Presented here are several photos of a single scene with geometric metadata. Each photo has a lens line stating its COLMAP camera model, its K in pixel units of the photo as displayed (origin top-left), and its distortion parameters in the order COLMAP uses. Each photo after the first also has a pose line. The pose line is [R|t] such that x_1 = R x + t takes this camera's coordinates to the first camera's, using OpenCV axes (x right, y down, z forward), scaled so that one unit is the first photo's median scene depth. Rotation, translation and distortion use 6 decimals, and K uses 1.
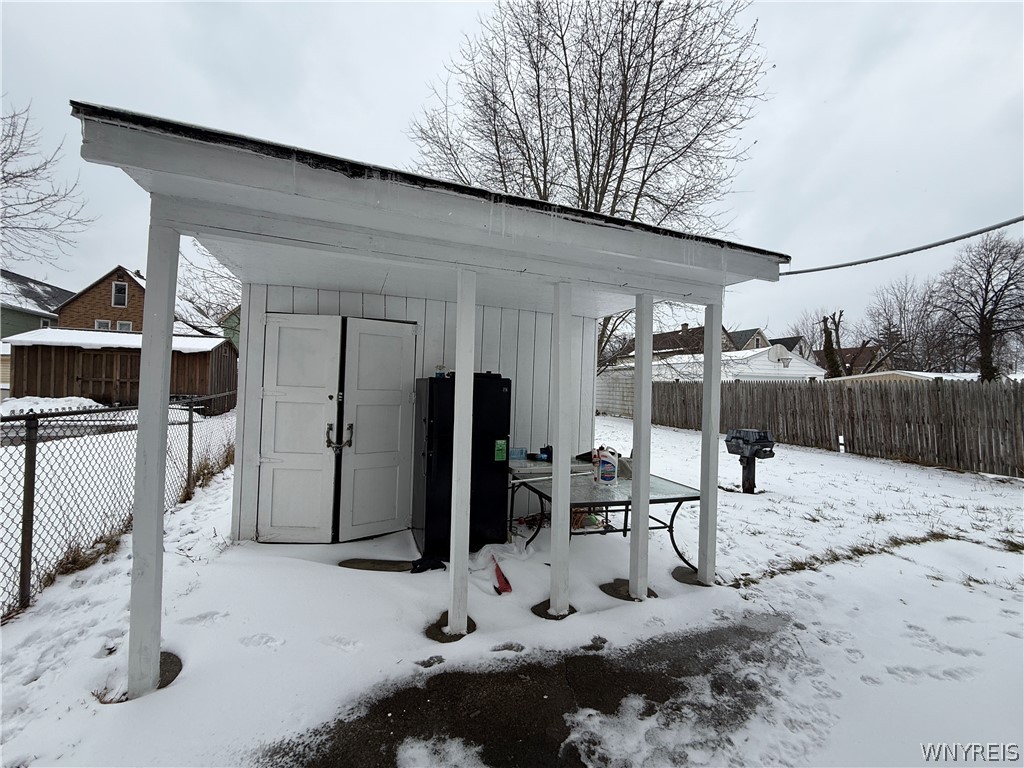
lens RADIAL K [[407.2, 0, 509.5], [0, 407.2, 383.0], [0, 0, 1]] dist [0.000864, 0.000148]
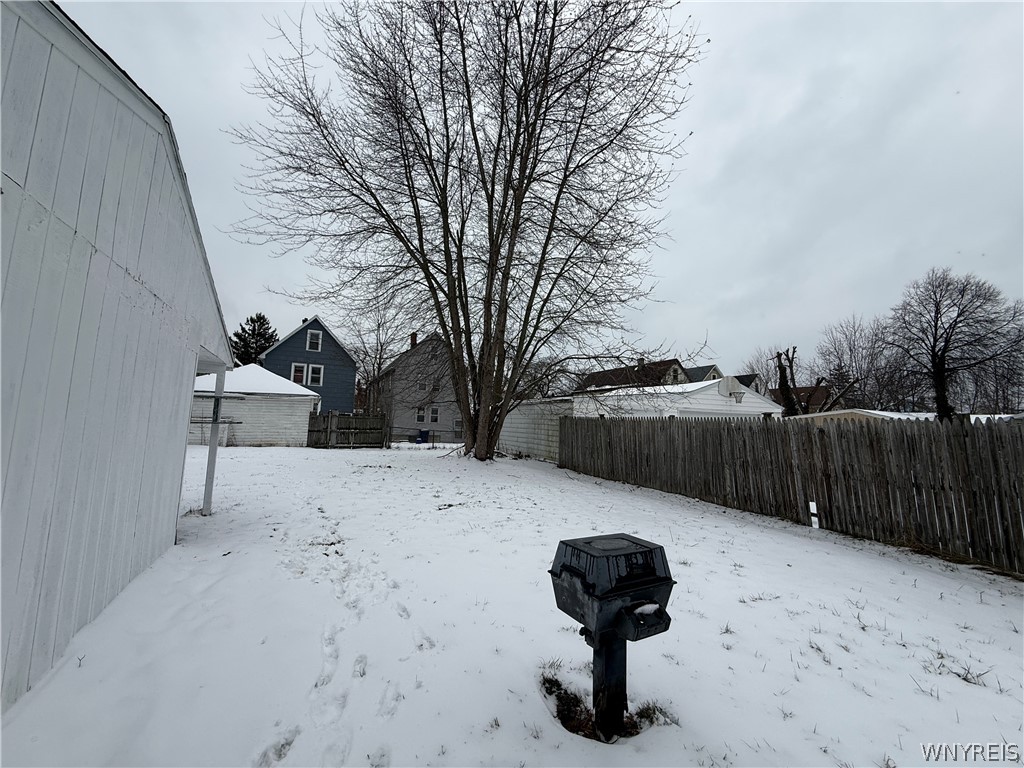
lens RADIAL K [[407.2, 0, 509.5], [0, 407.2, 383.0], [0, 0, 1]] dist [0.000864, 0.000148]
pose [[0.997294, 0.017308, 0.071445, 0.149221], [-0.011028, 0.996114, -0.087380, 0.000311], [-0.072680, 0.086356, 0.993610, 0.198160]]
